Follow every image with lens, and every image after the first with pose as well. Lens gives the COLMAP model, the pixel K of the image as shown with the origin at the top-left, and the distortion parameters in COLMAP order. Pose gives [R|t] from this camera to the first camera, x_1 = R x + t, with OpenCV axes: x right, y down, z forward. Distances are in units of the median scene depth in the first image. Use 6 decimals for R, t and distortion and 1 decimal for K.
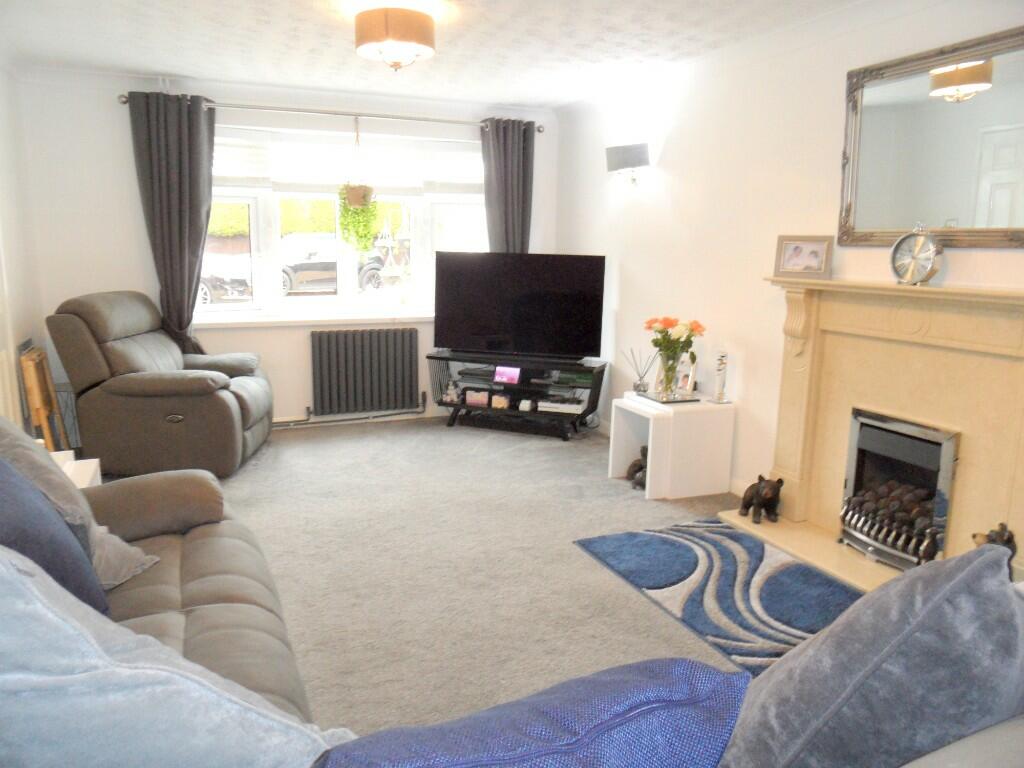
lens RADIAL K [[758.4, 0, 510.5], [0, 758.4, 384.9], [0, 0, 1]] dist [-0.012035, -0.003746]
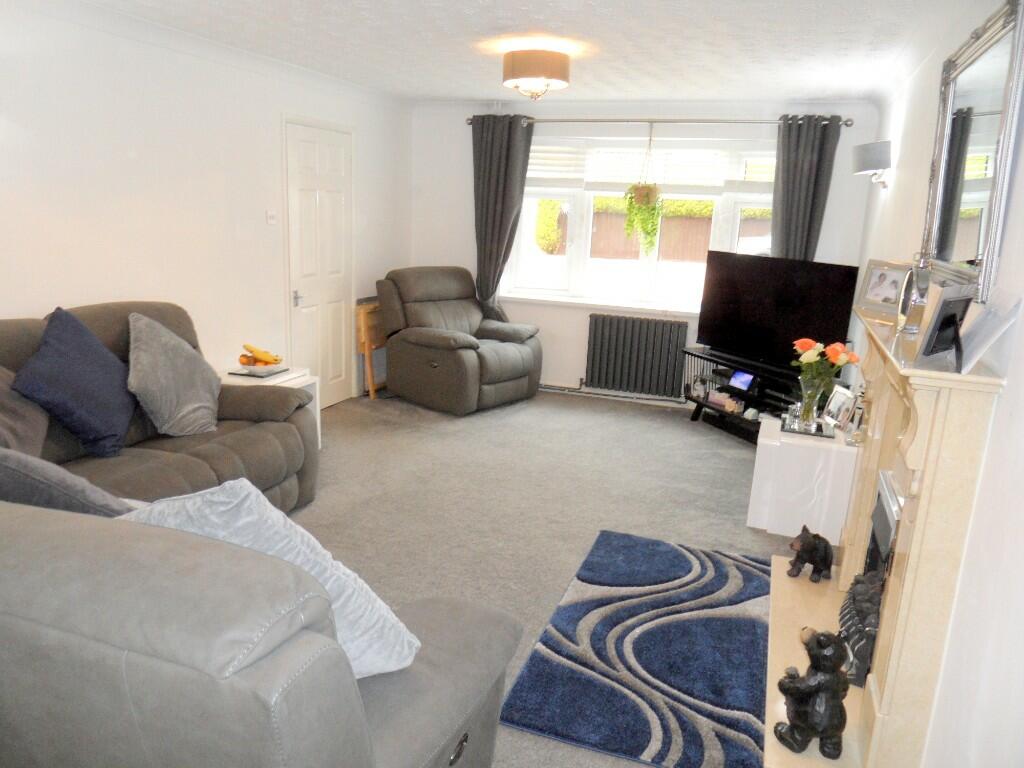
lens RADIAL K [[758.4, 0, 510.5], [0, 758.4, 384.9], [0, 0, 1]] dist [-0.012035, -0.003746]
pose [[0.735045, 0.174411, -0.655202, 0.451373], [-0.157058, 0.983864, 0.085702, -0.047050], [0.659577, 0.039910, 0.750577, 0.068527]]
